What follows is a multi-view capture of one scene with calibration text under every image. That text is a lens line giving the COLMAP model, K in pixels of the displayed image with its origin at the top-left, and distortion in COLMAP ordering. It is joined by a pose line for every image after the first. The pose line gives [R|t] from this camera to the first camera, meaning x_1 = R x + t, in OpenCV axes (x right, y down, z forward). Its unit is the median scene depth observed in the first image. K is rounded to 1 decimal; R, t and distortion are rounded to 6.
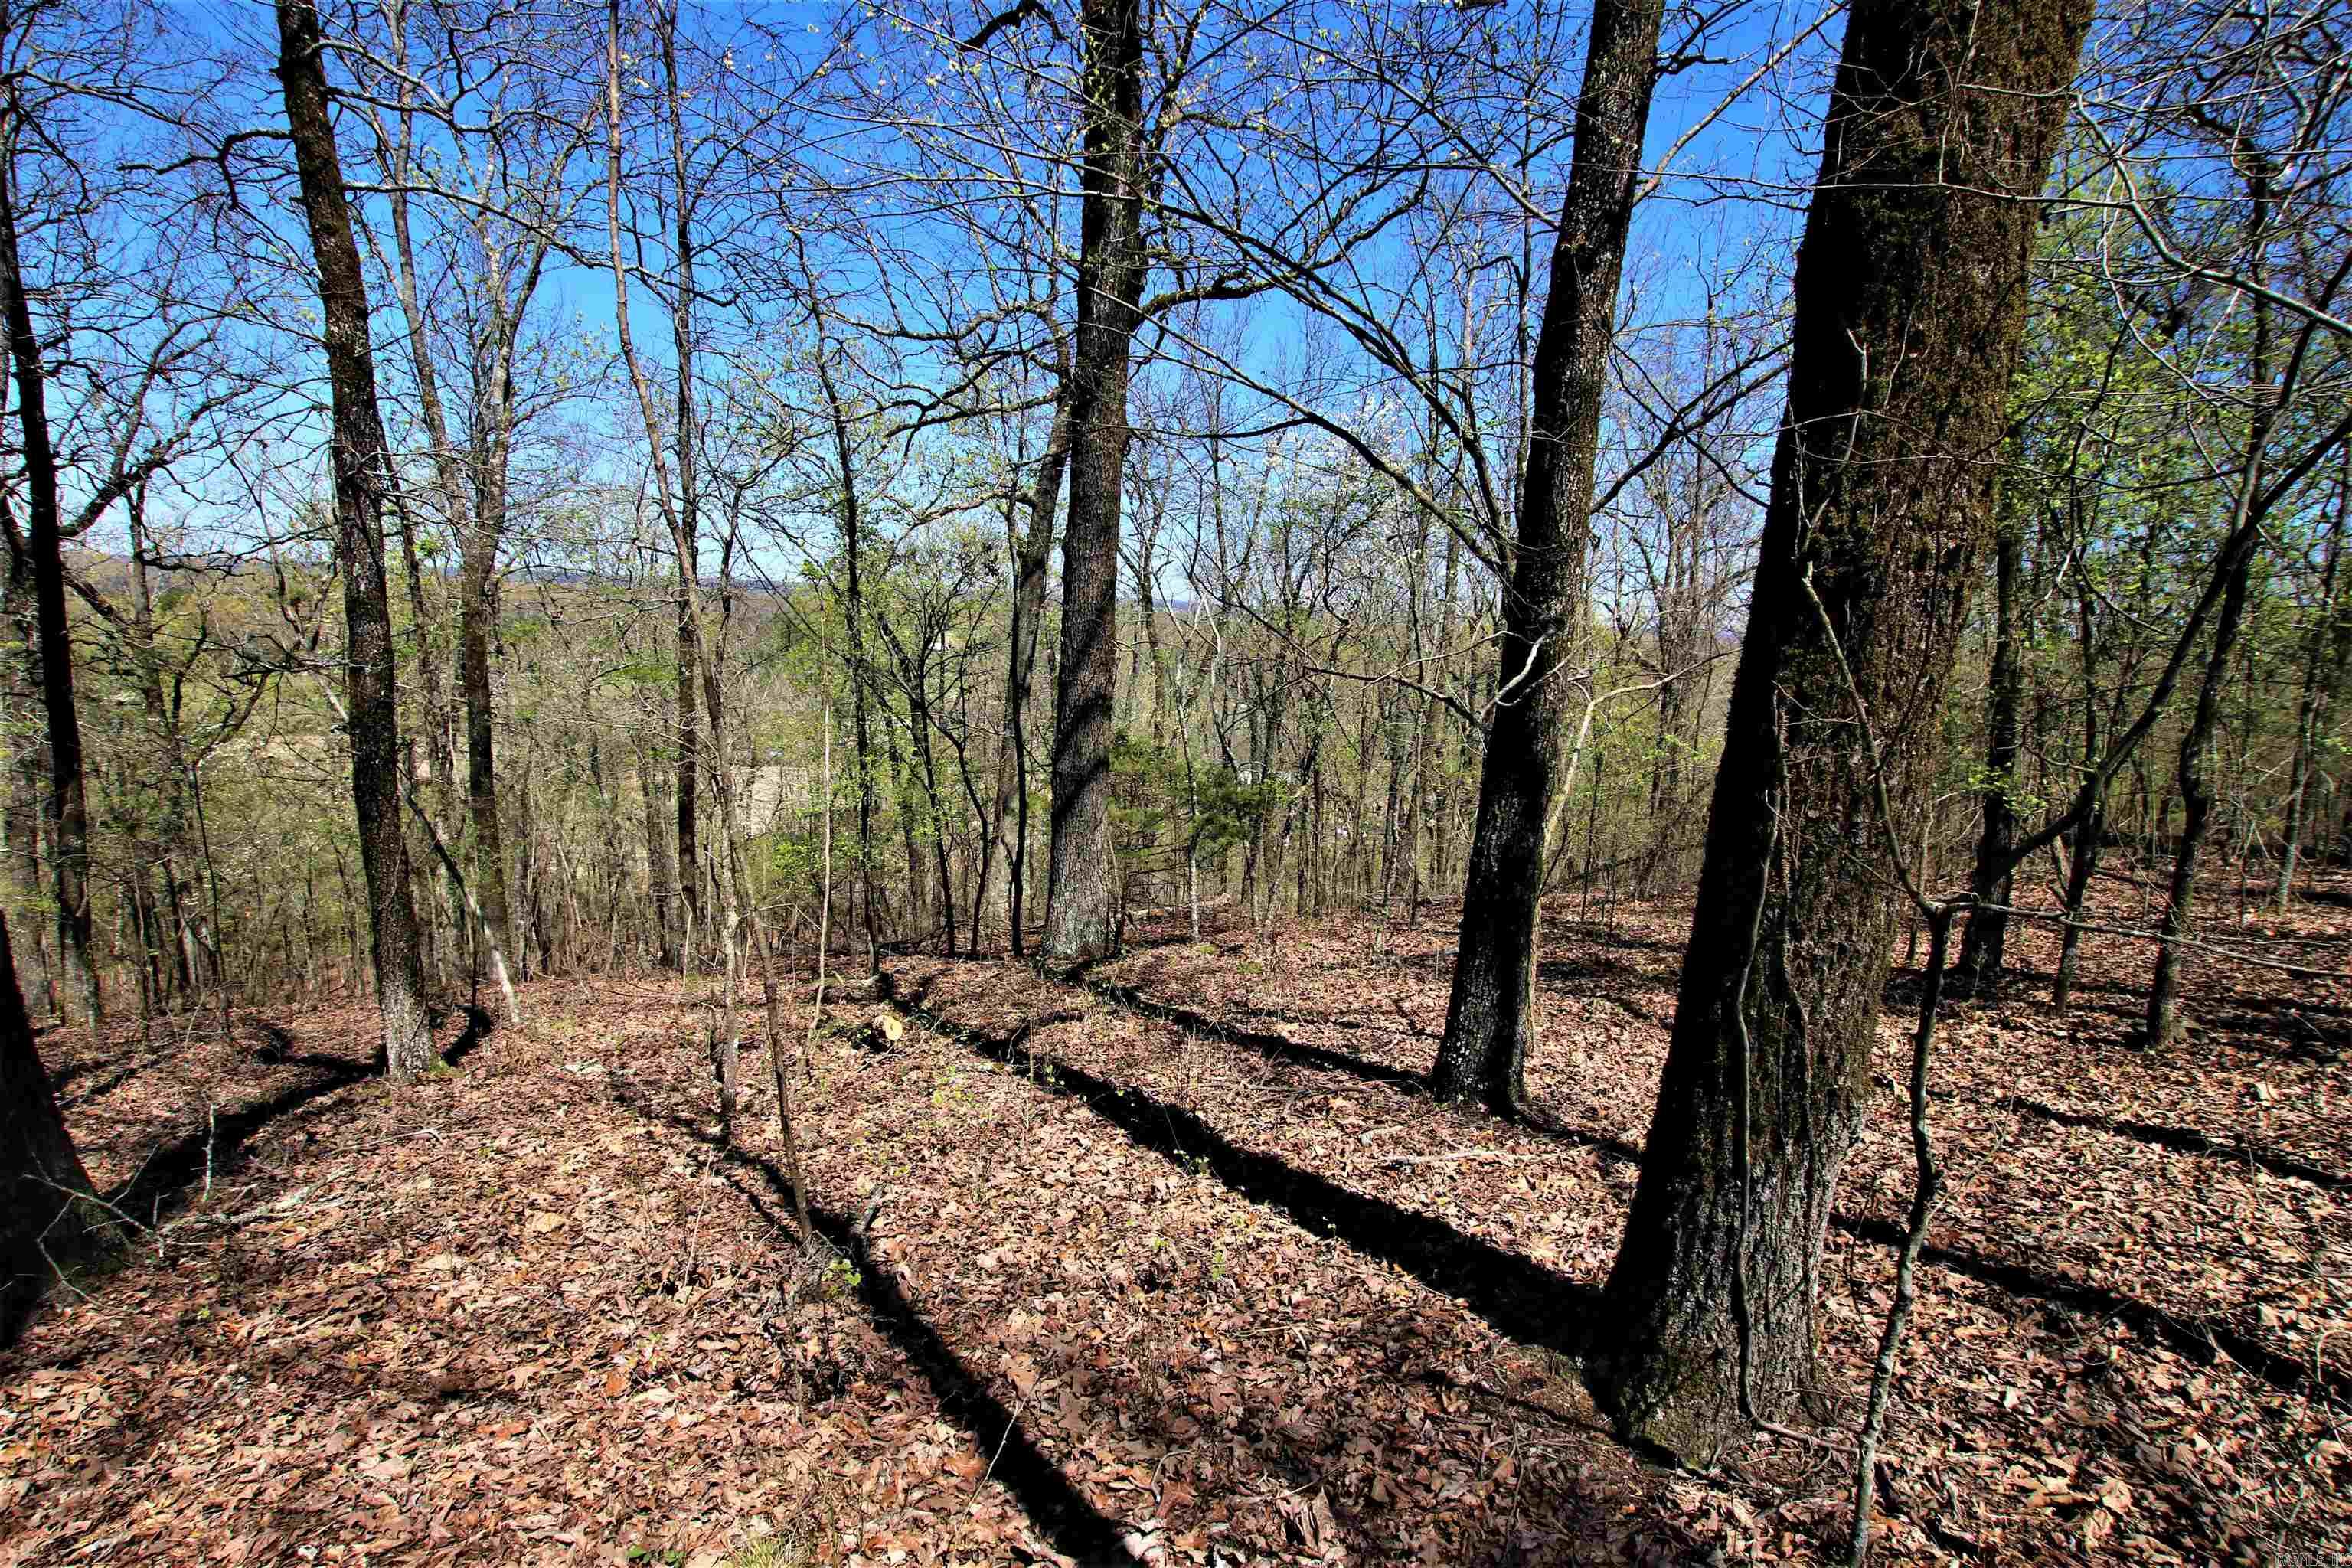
lens RADIAL K [[1047.5, 0, 1176.0], [0, 1047.5, 784.0], [0, 0, 1]] dist [-0.045860, 0.007475]
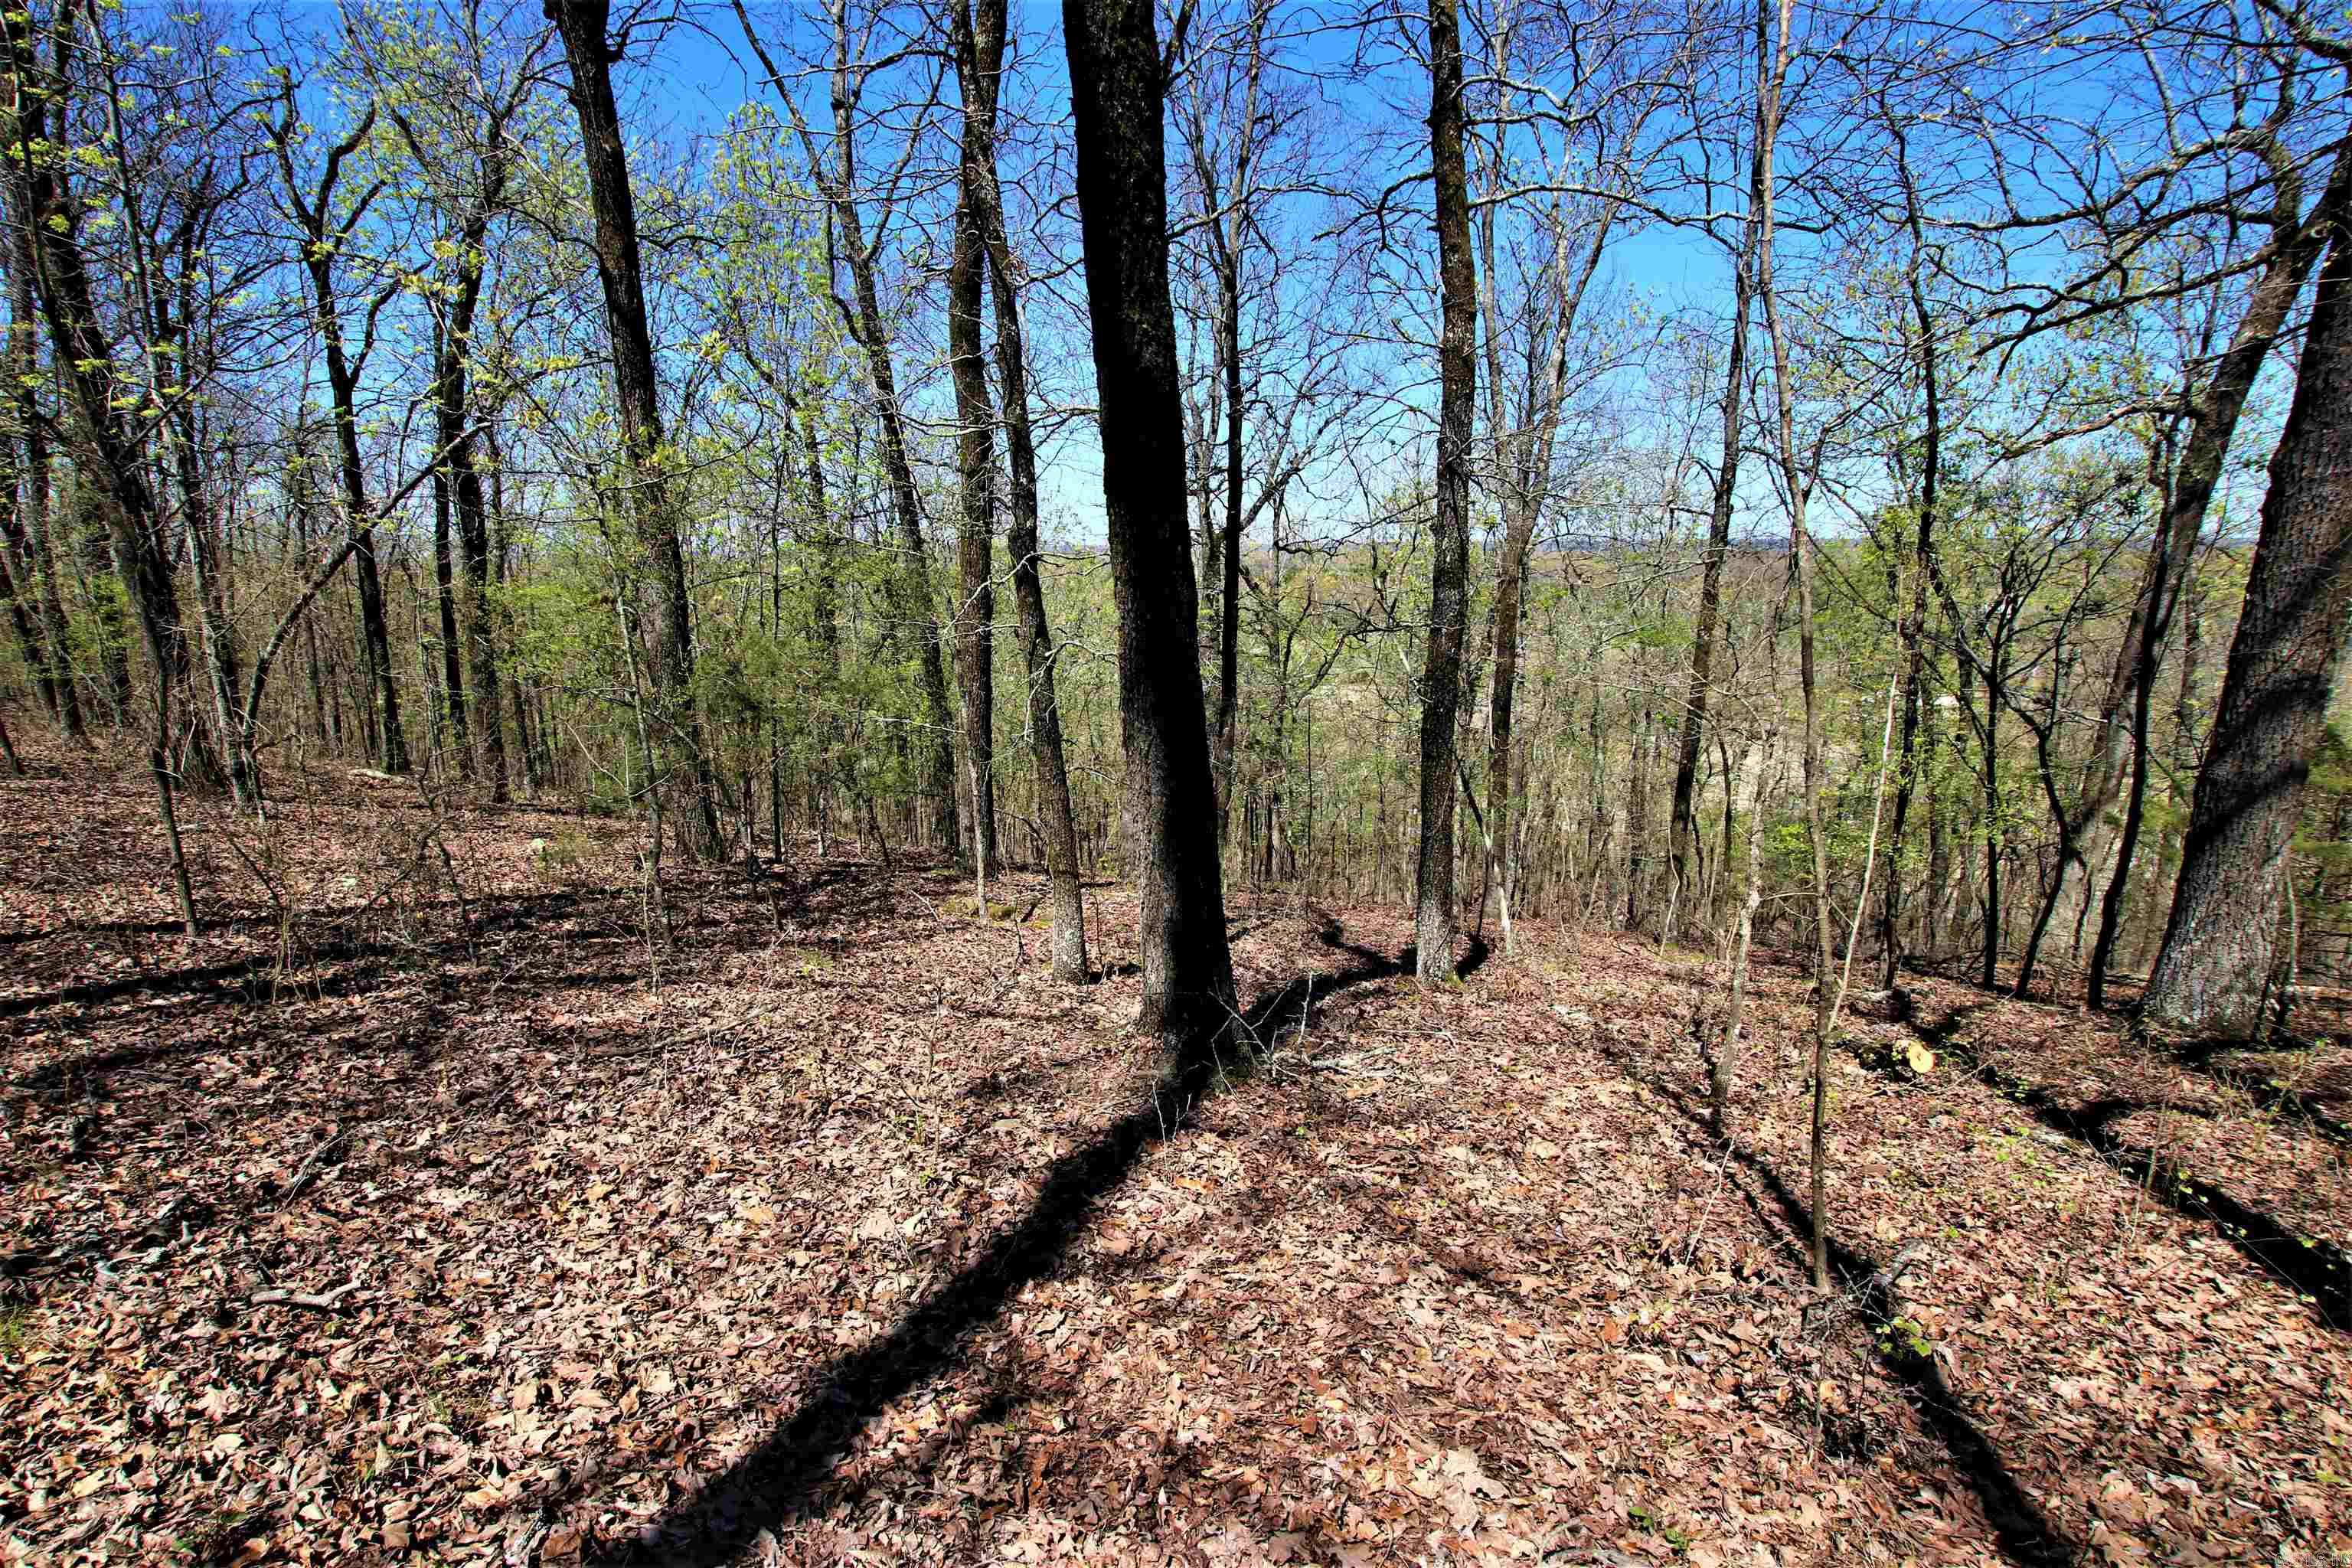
lens RADIAL K [[1047.5, 0, 1176.0], [0, 1047.5, 784.0], [0, 0, 1]] dist [-0.045860, 0.007475]
pose [[0.665324, 0.105110, -0.739118, -0.103074], [-0.082117, 0.994335, 0.067486, 0.006319], [0.742025, 0.015794, 0.670187, -0.017923]]
